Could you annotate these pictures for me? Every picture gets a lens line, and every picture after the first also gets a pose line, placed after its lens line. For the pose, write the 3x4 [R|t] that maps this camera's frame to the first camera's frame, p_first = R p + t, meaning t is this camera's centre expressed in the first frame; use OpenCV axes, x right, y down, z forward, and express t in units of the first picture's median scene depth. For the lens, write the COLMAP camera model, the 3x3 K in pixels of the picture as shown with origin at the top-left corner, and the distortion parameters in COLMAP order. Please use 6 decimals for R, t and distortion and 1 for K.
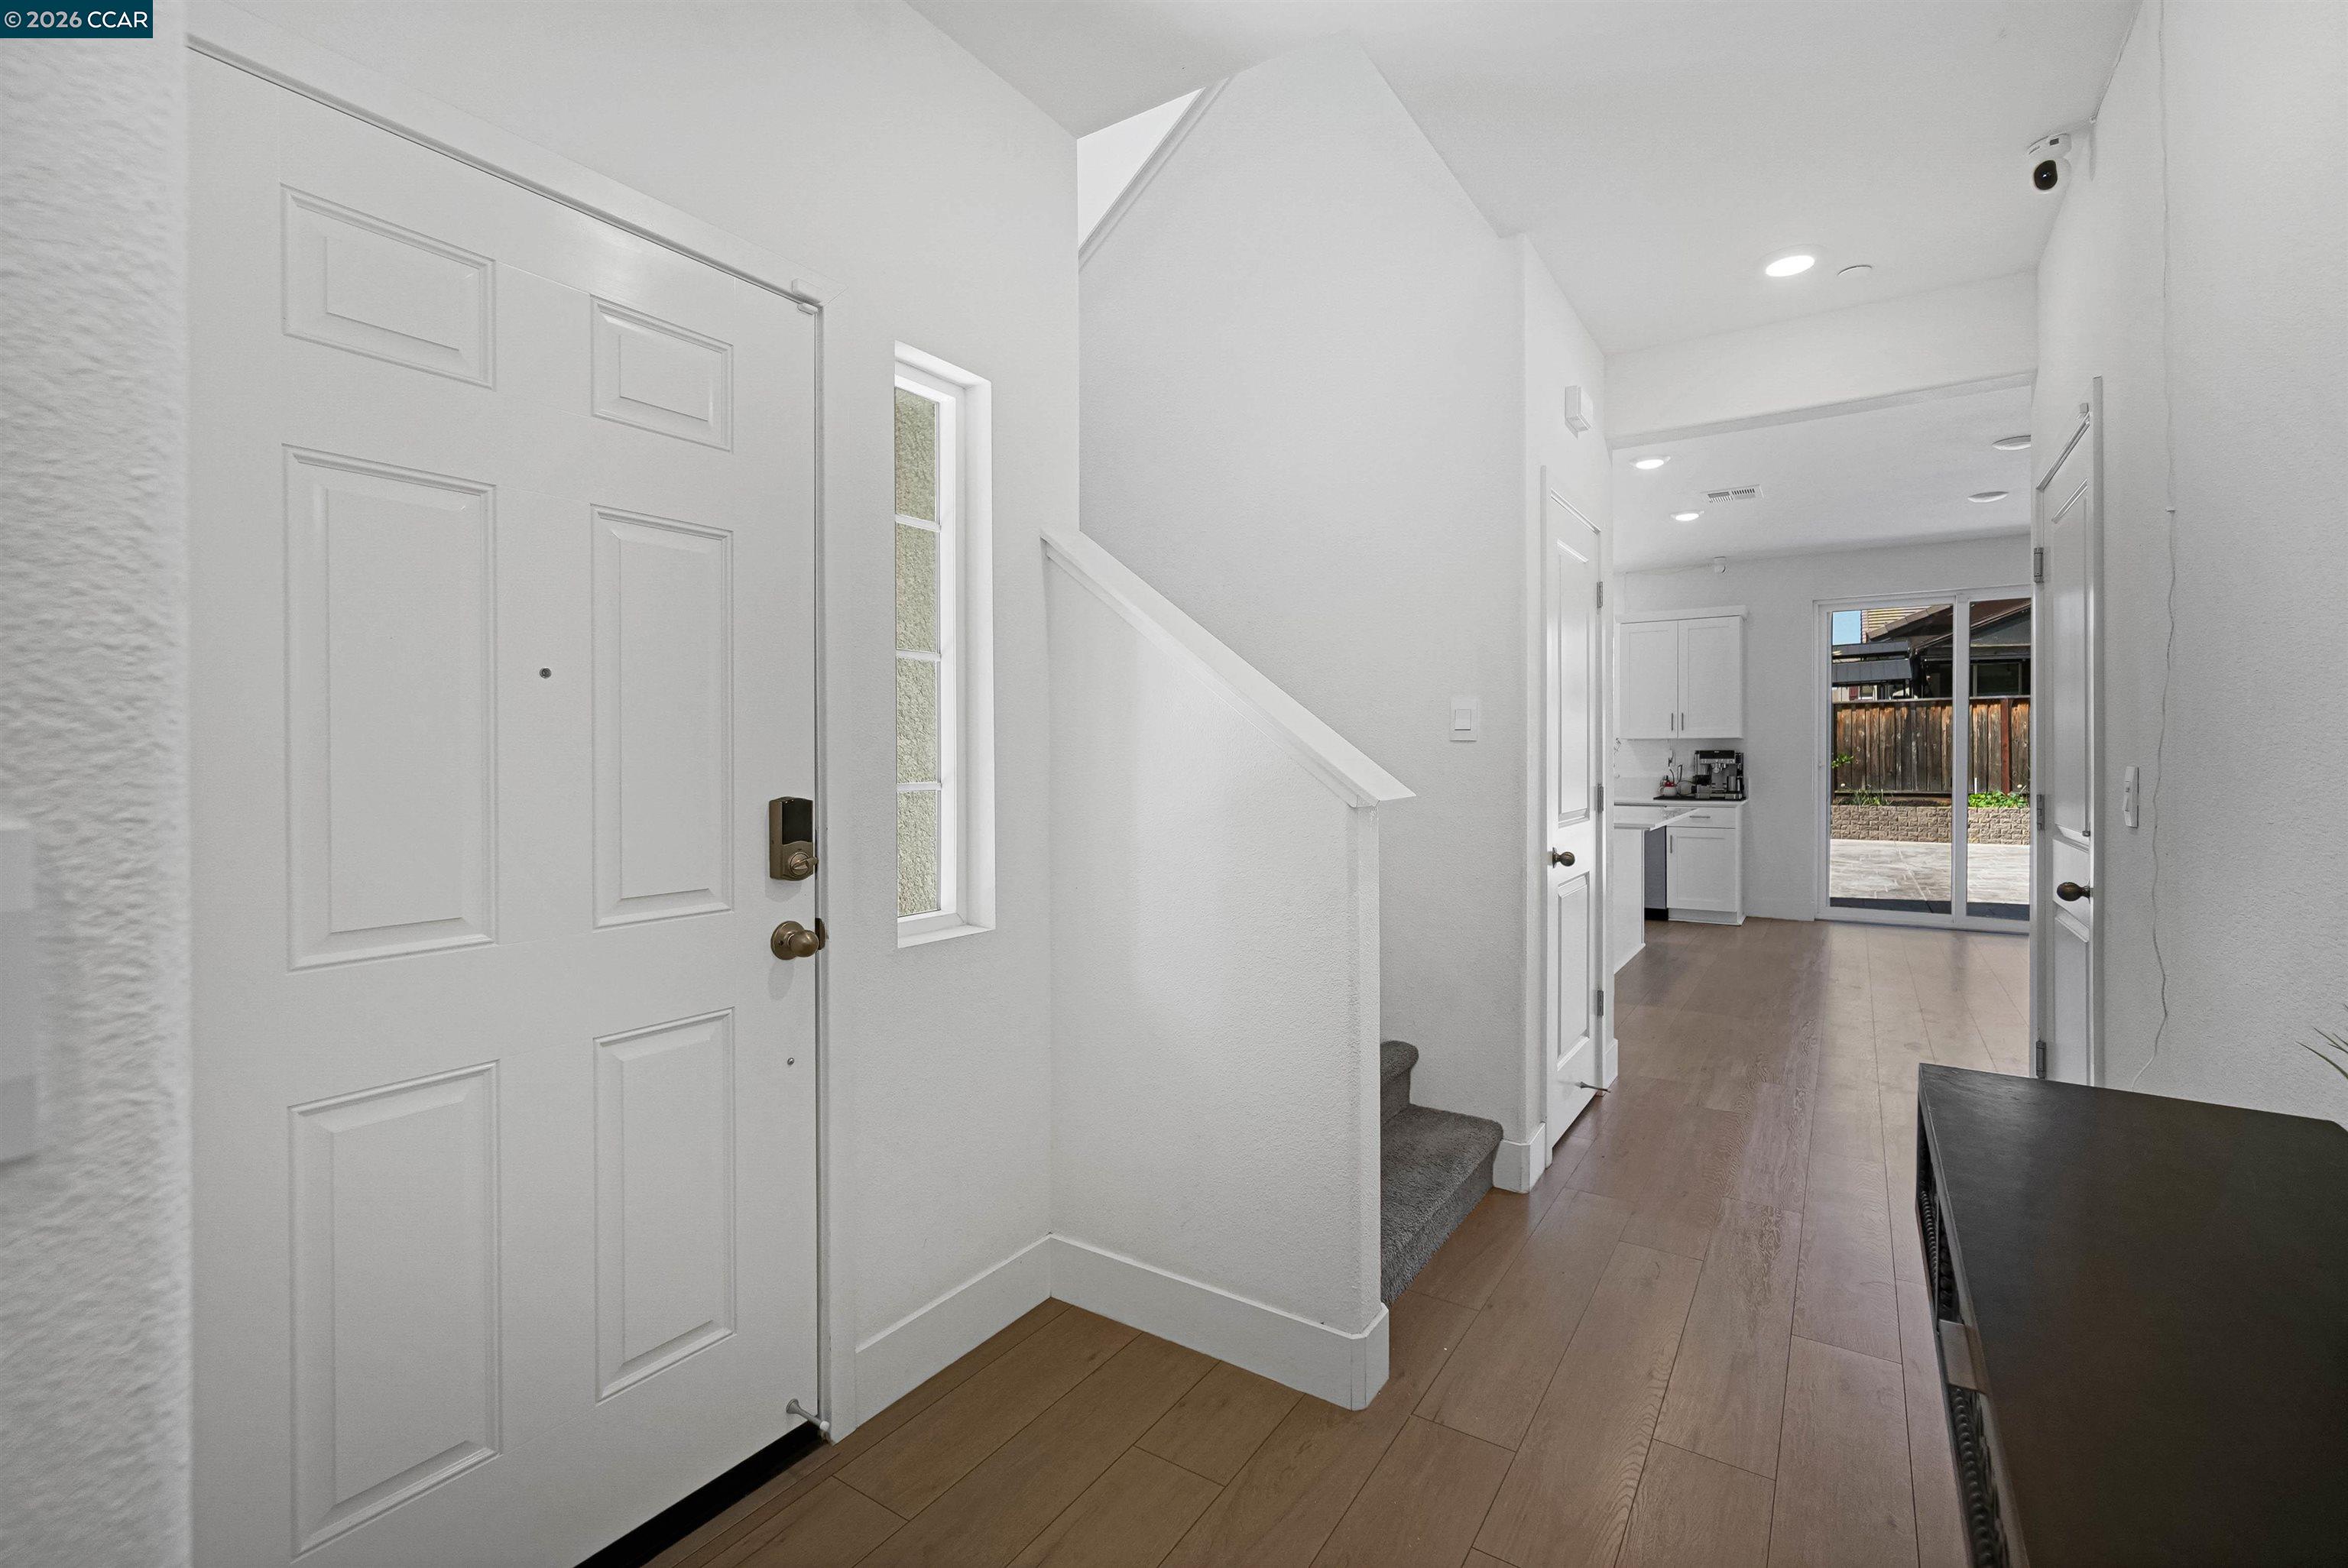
lens RADIAL K [[1015.8, 0, 1194.4], [0, 1015.8, 772.1], [0, 0, 1]] dist [-0.001169, -0.000661]
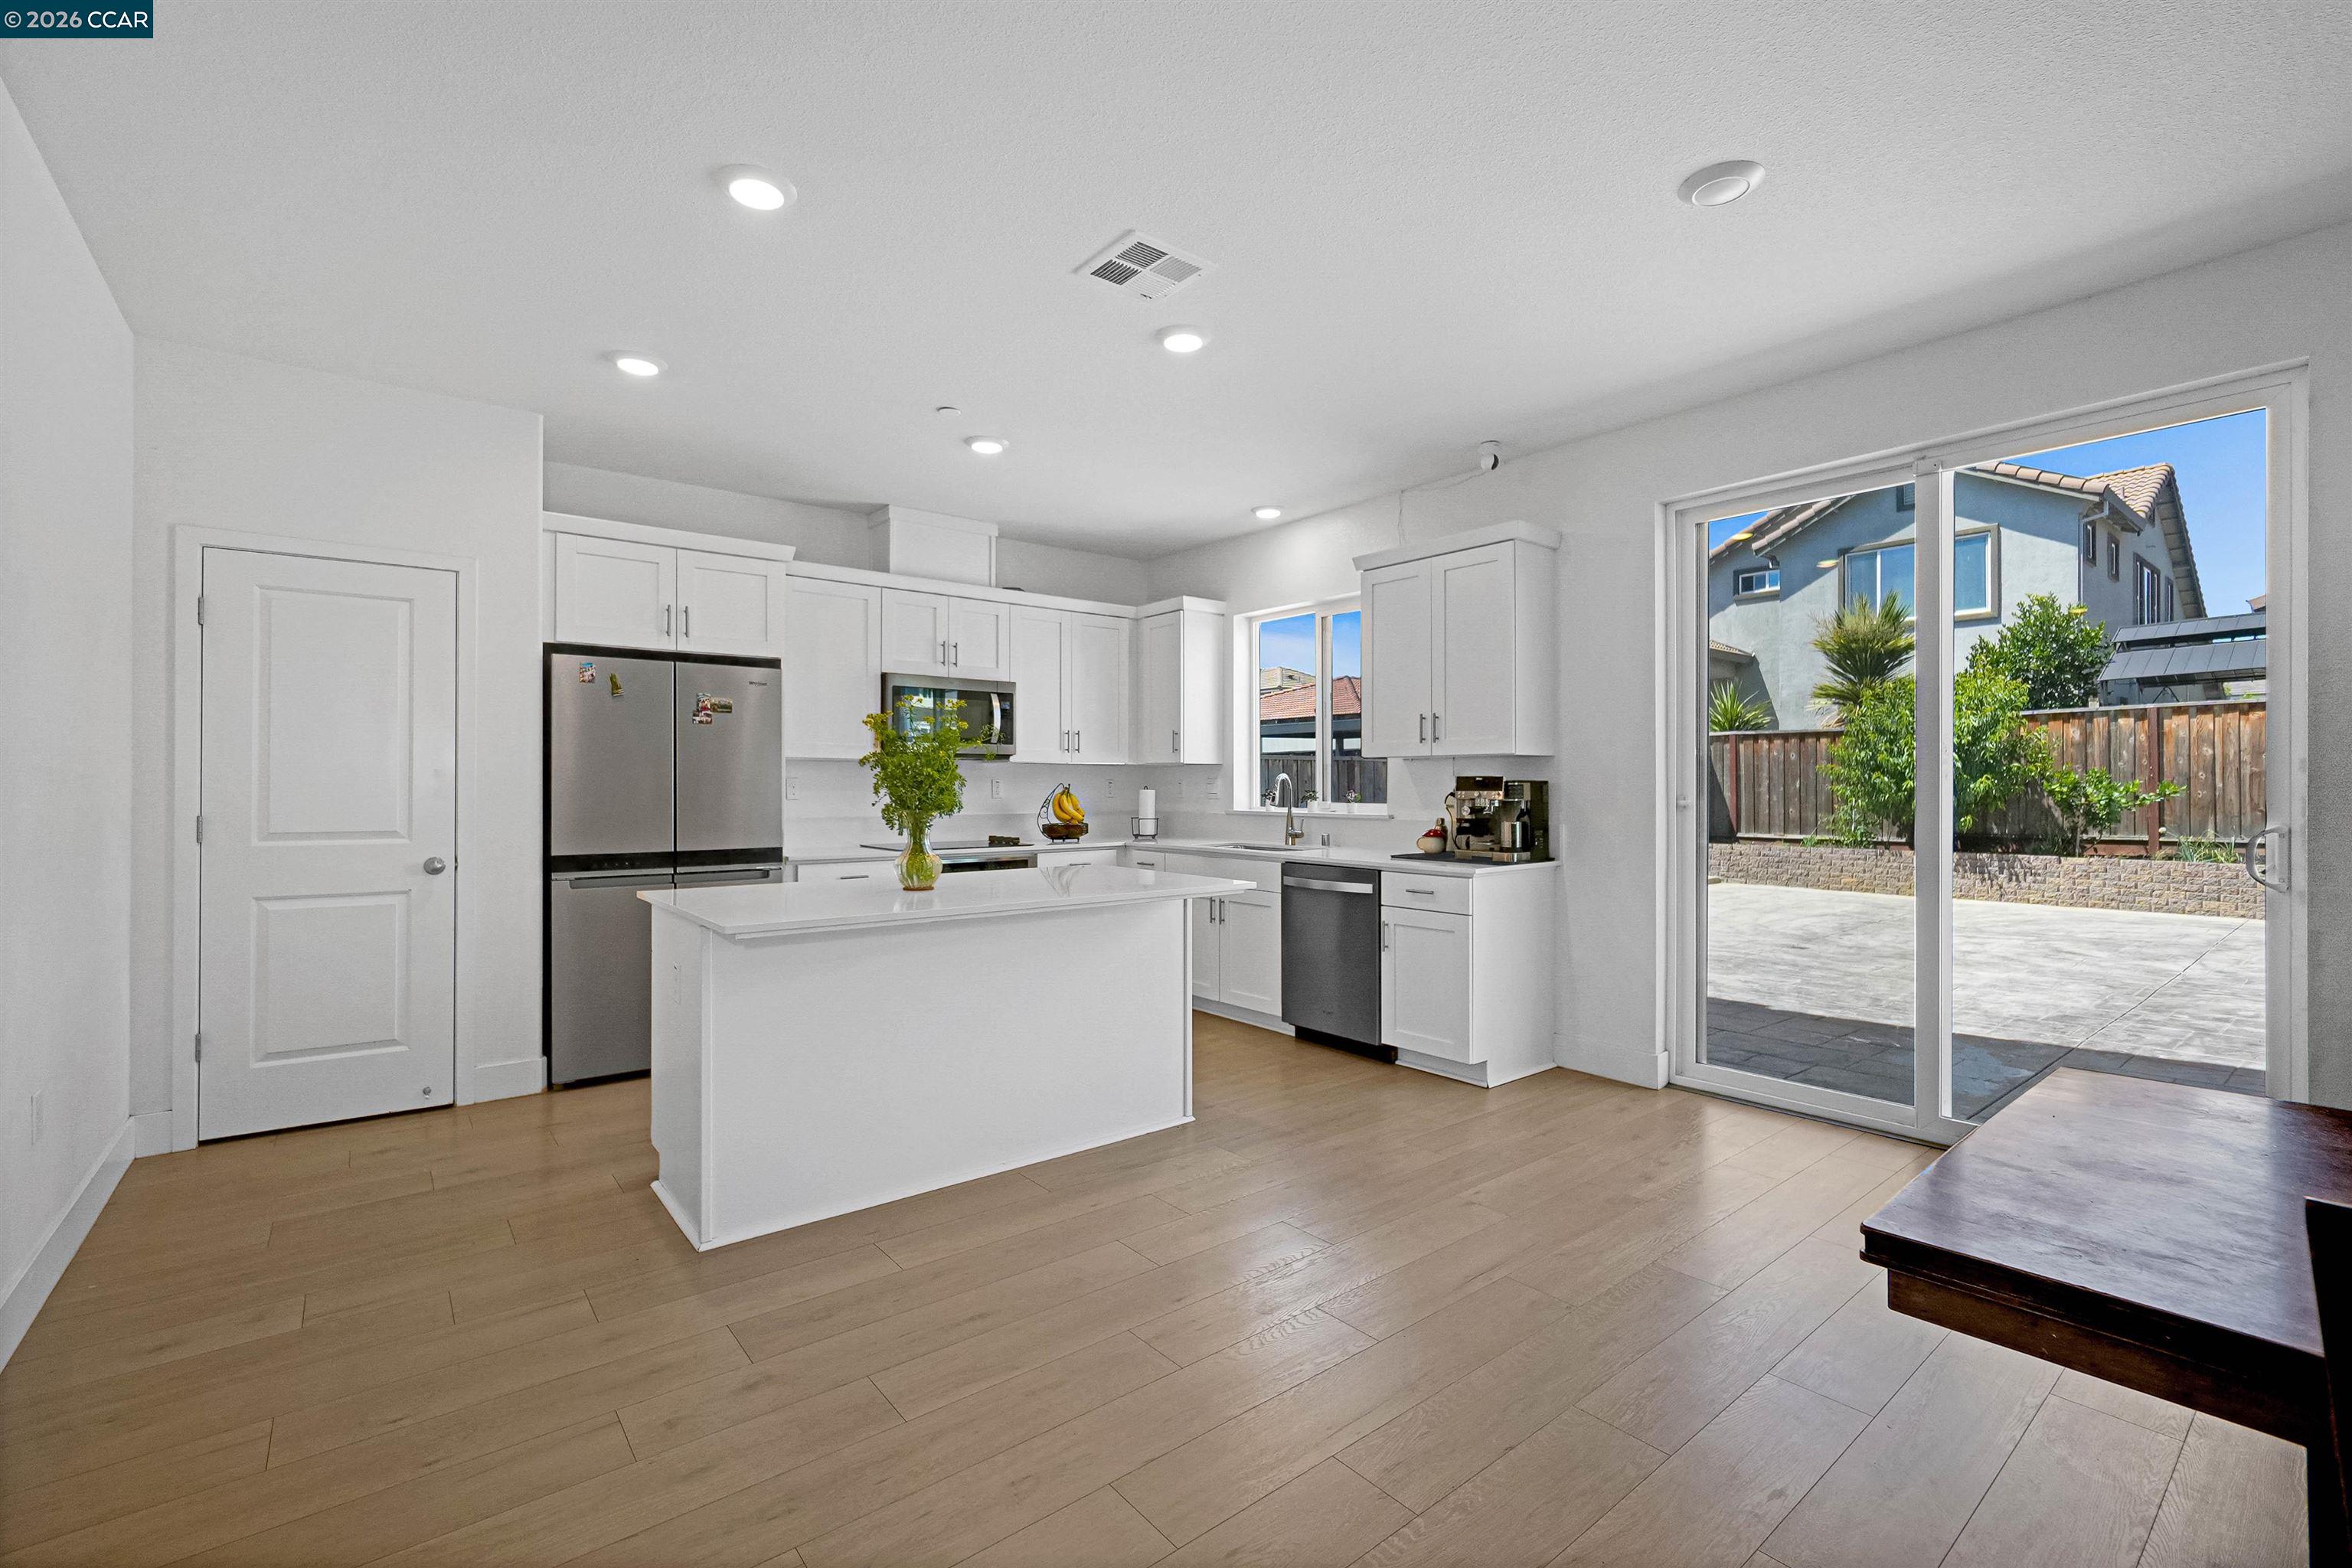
lens RADIAL K [[1017.7, 0, 1193.8], [0, 1017.7, 782.9], [0, 0, 1]] dist [-0.001169, -0.000661]
pose [[0.952786, 0.004585, -0.303610, 0.245818], [-0.008555, 0.999894, -0.011748, -0.004374], [0.303524, 0.013791, 0.952724, 0.185234]]
